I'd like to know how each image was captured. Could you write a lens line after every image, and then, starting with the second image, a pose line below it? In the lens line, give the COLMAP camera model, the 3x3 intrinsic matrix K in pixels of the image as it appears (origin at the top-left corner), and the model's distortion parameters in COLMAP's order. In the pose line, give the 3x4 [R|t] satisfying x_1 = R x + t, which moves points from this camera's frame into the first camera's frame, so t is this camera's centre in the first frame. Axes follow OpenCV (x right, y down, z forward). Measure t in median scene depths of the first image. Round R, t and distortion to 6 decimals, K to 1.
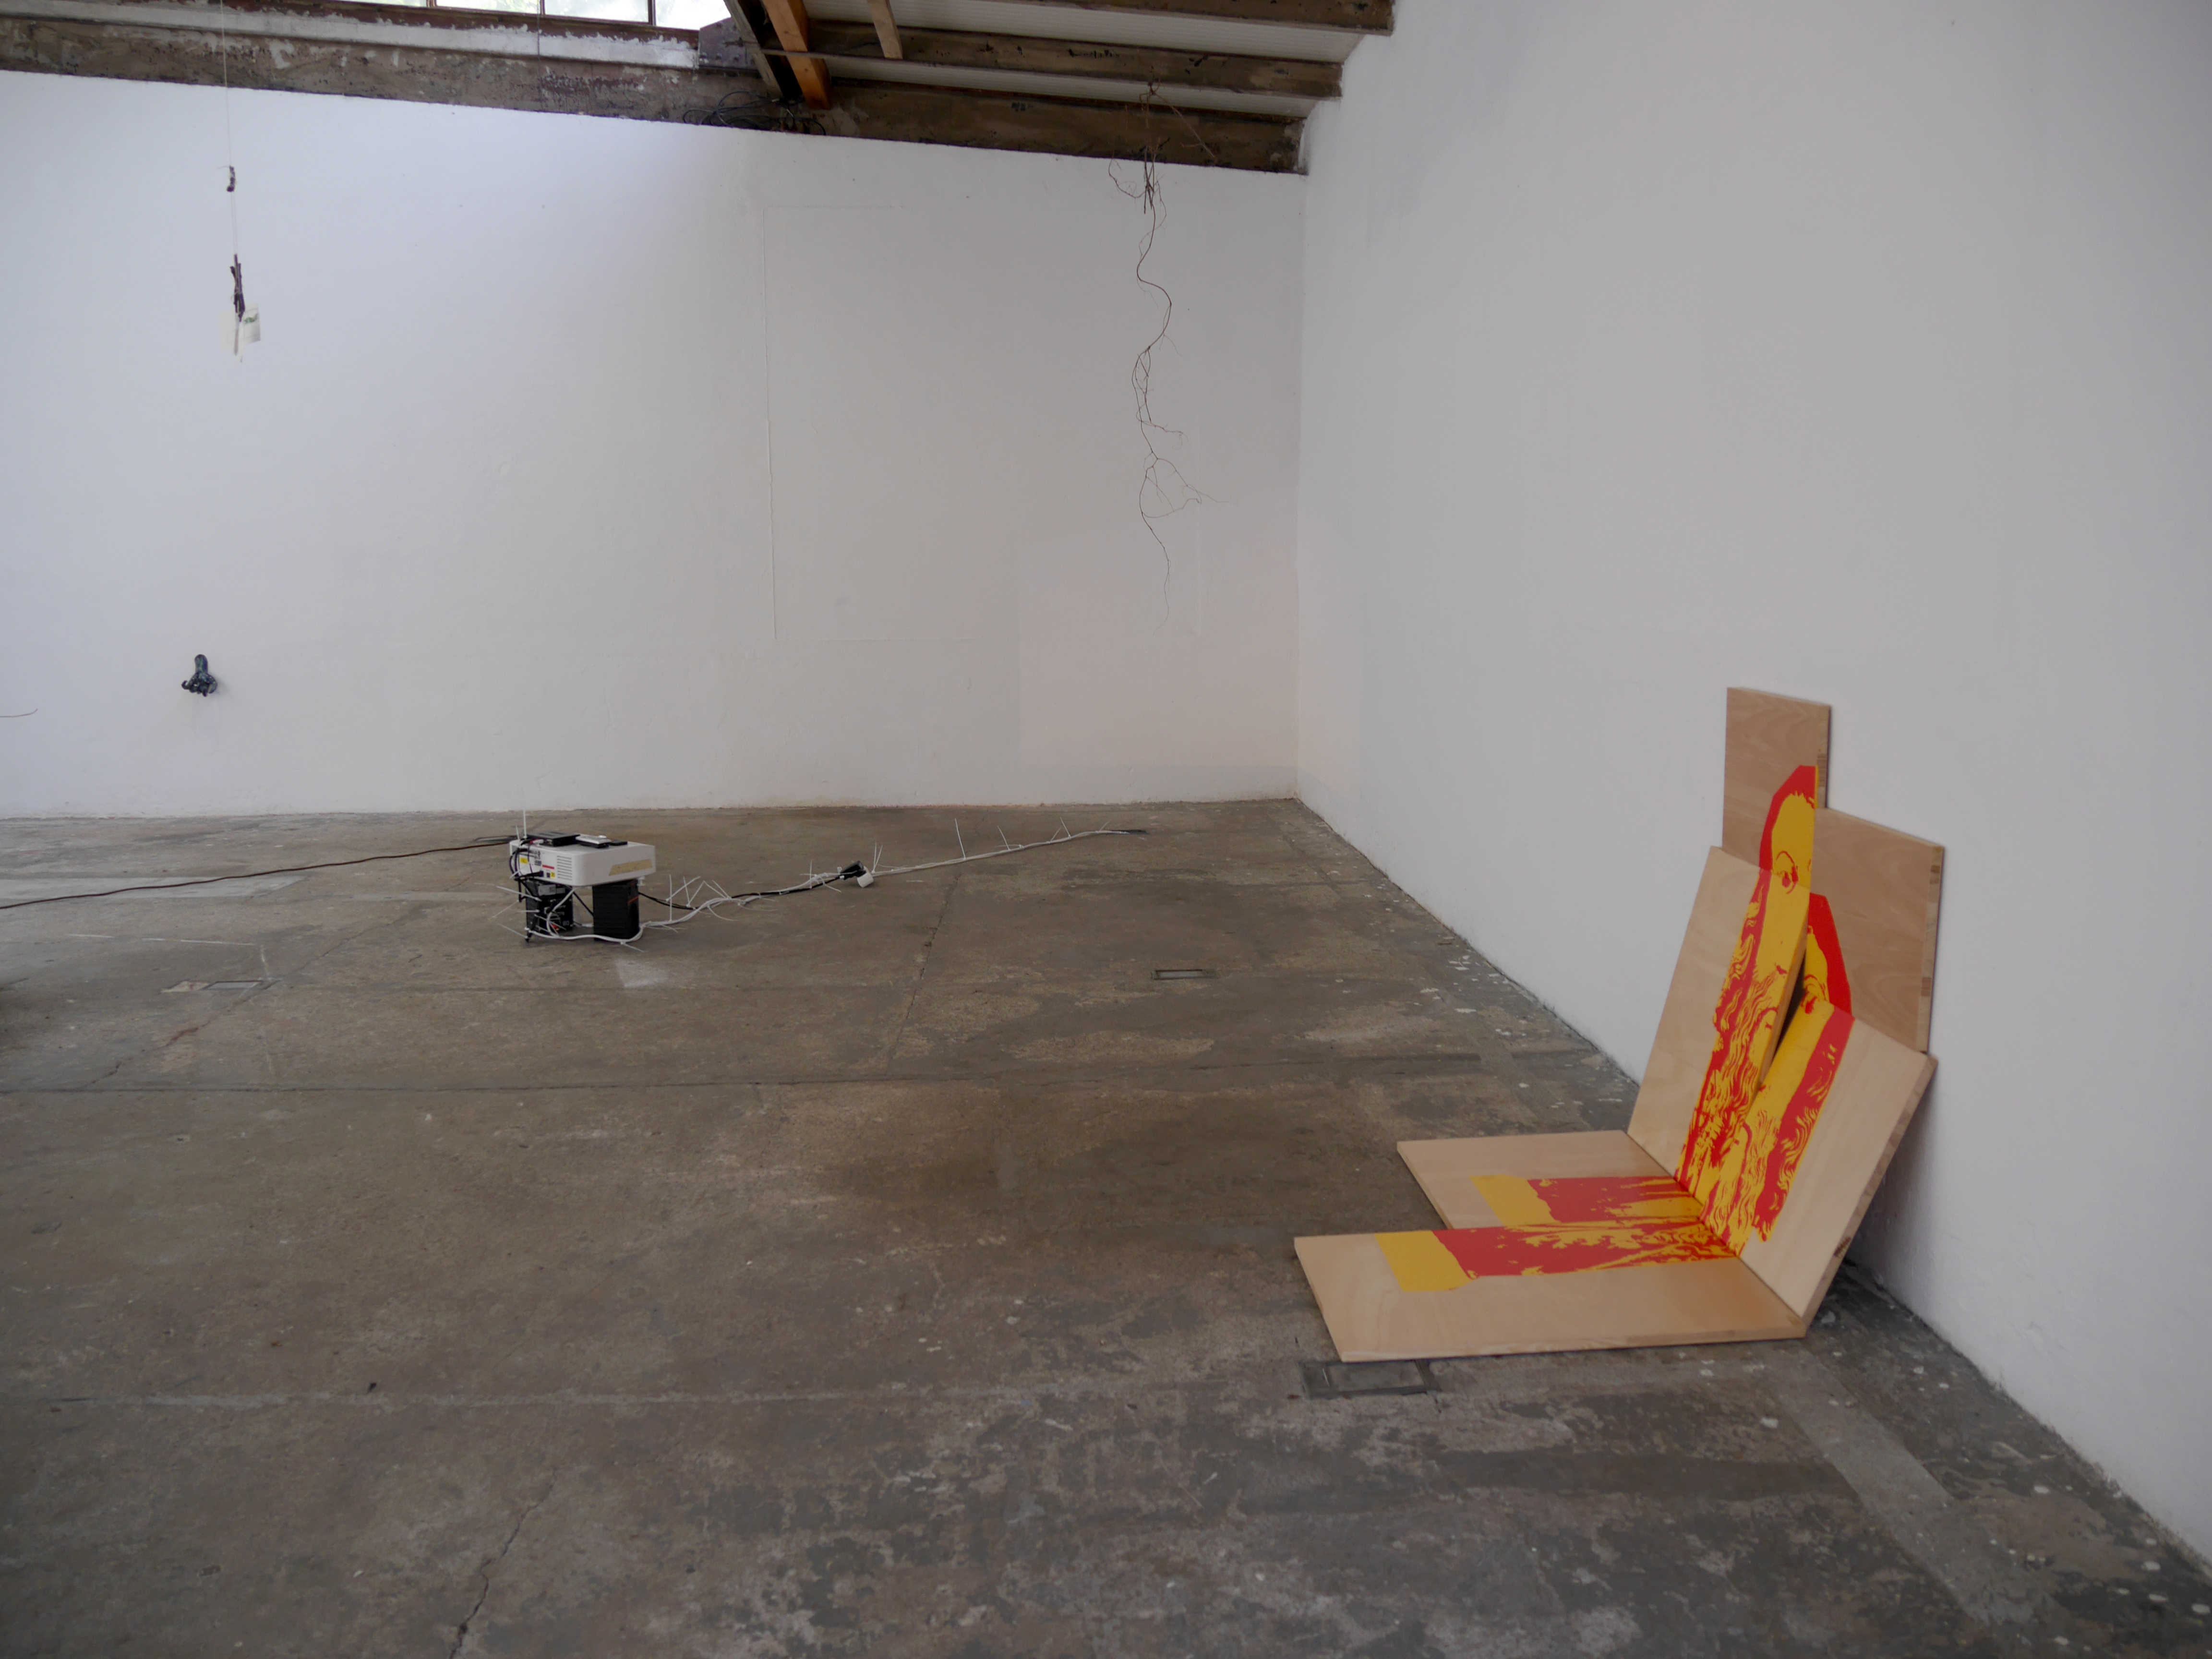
lens RADIAL K [[1824.2, 0, 1107.3], [0, 1824.2, 833.3], [0, 0, 1]] dist [-0.073825, 0.044016]
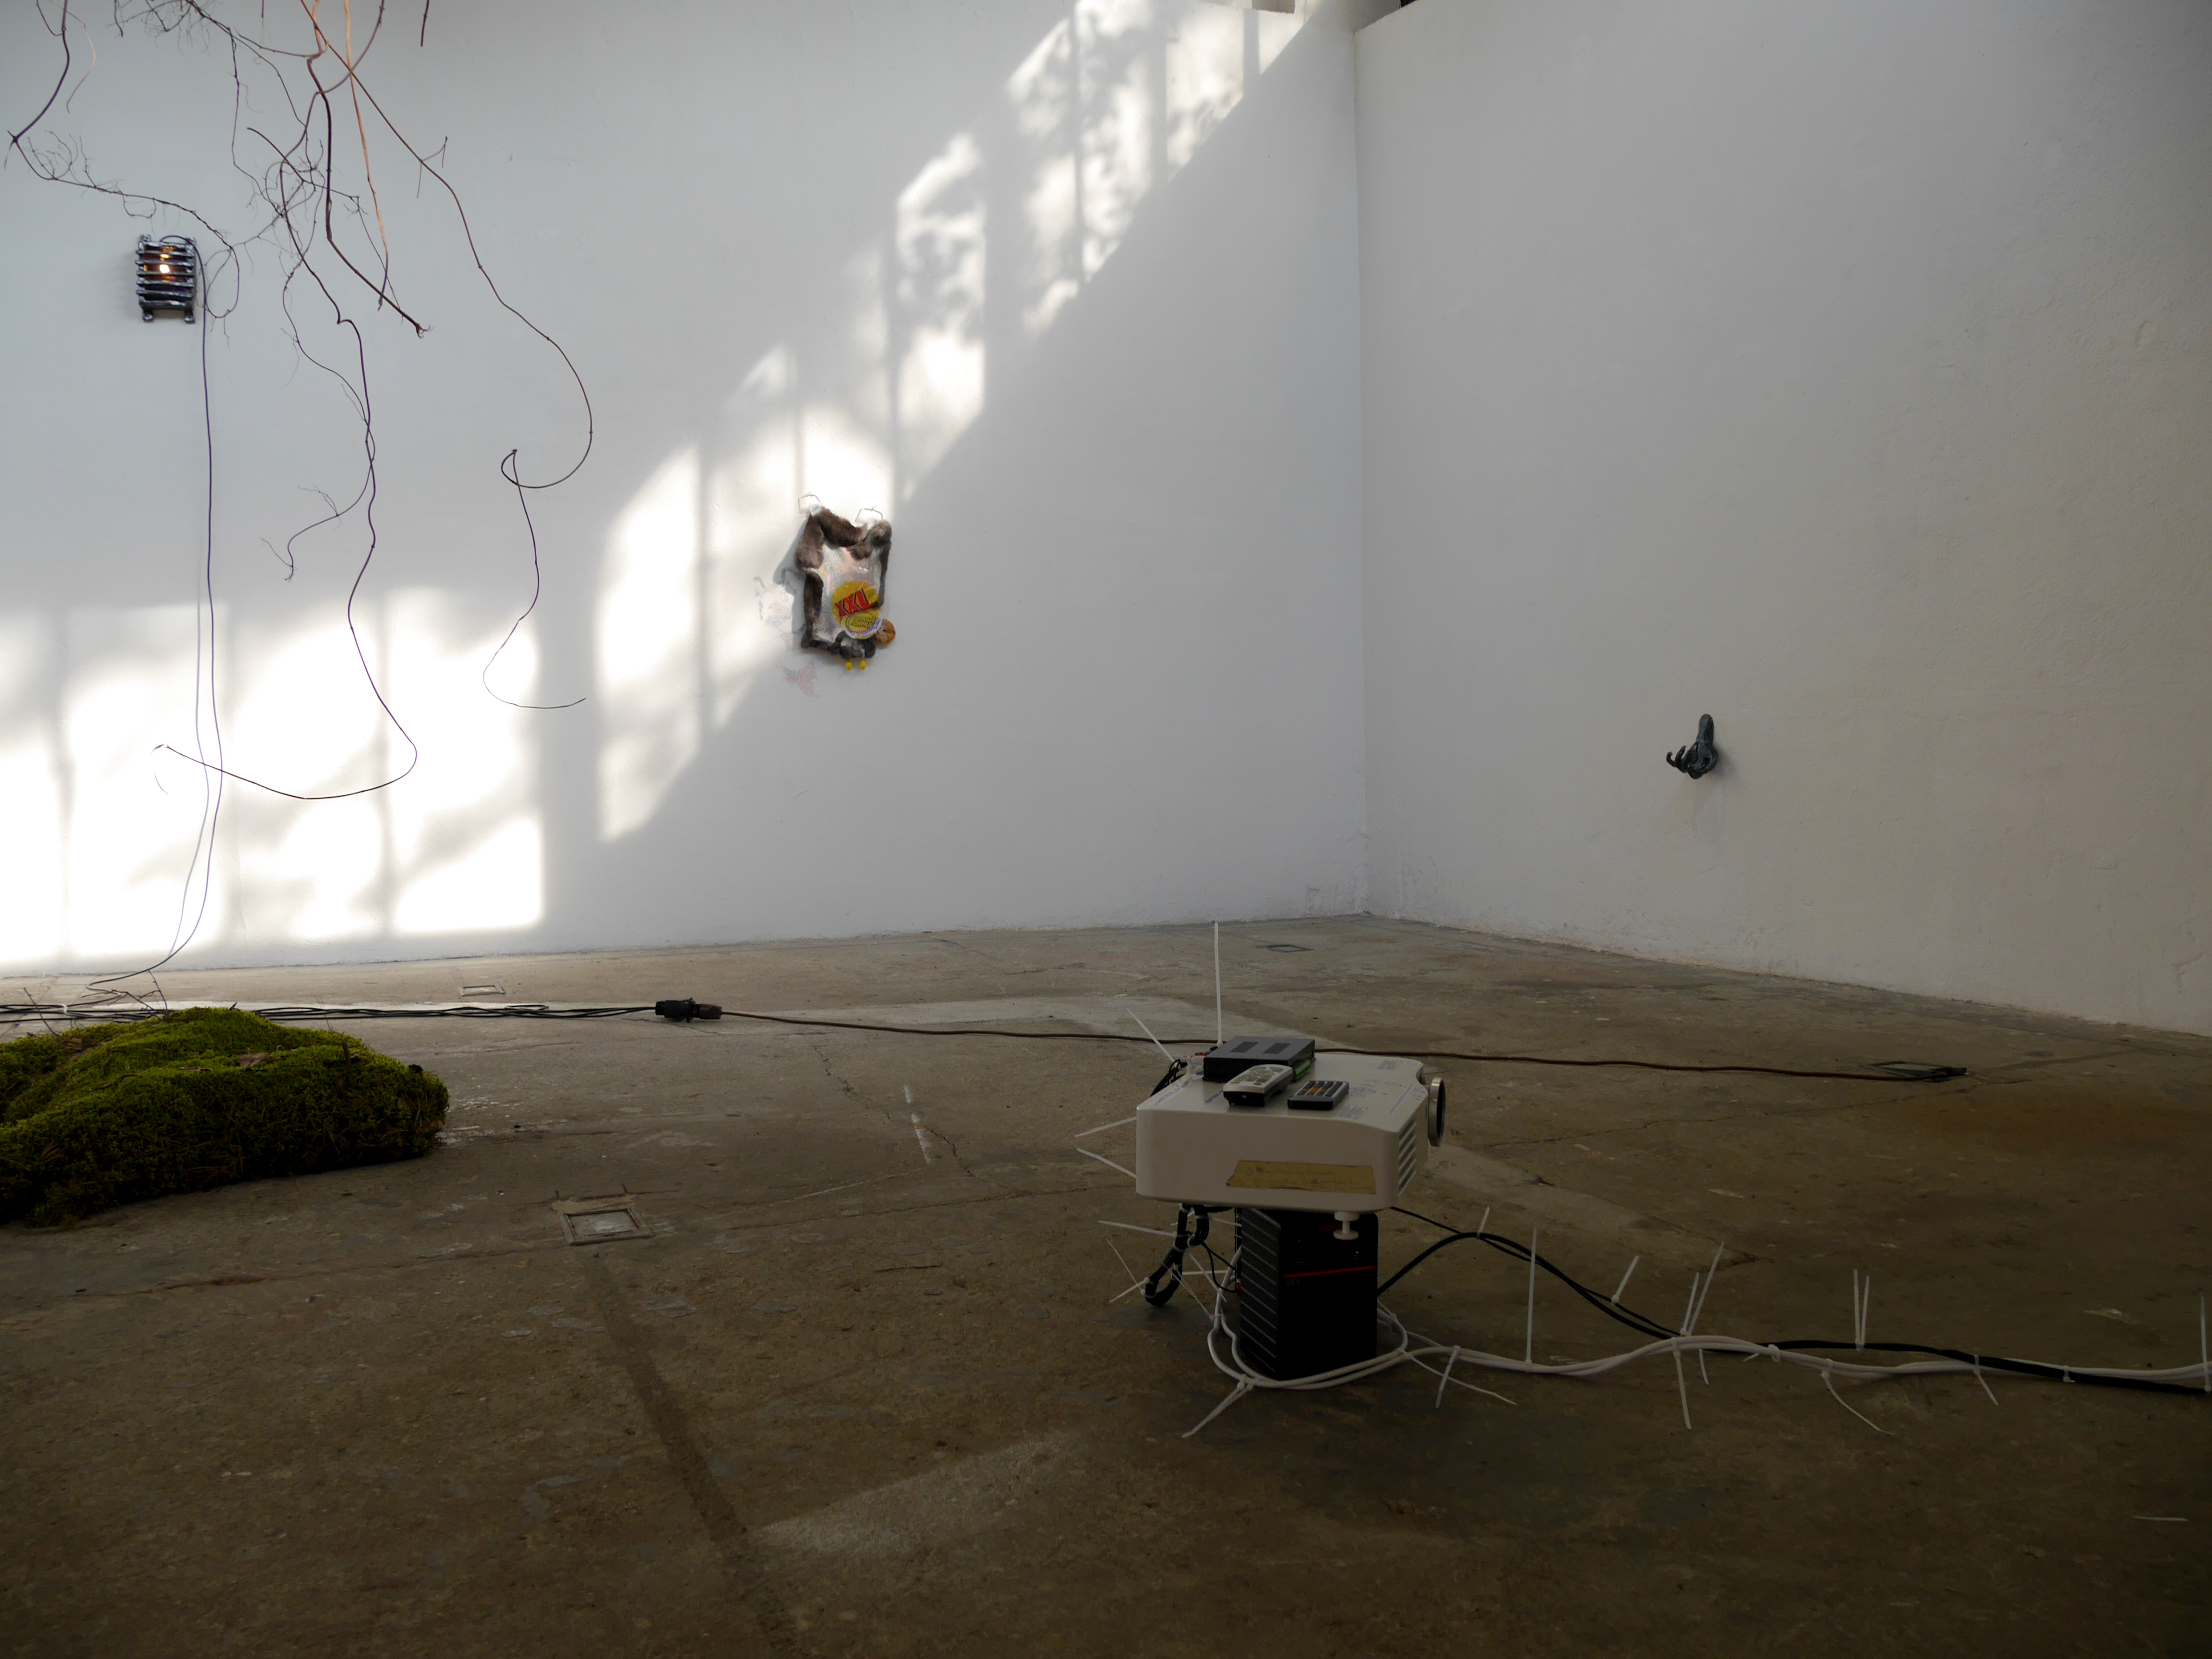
lens RADIAL K [[1824.2, 0, 1107.3], [0, 1824.2, 833.3], [0, 0, 1]] dist [-0.073825, 0.044016]
pose [[0.356167, 0.042871, -0.933438, 0.037928], [-0.130106, 0.991492, -0.004107, -0.037248], [0.925320, 0.122909, 0.358715, 0.796984]]
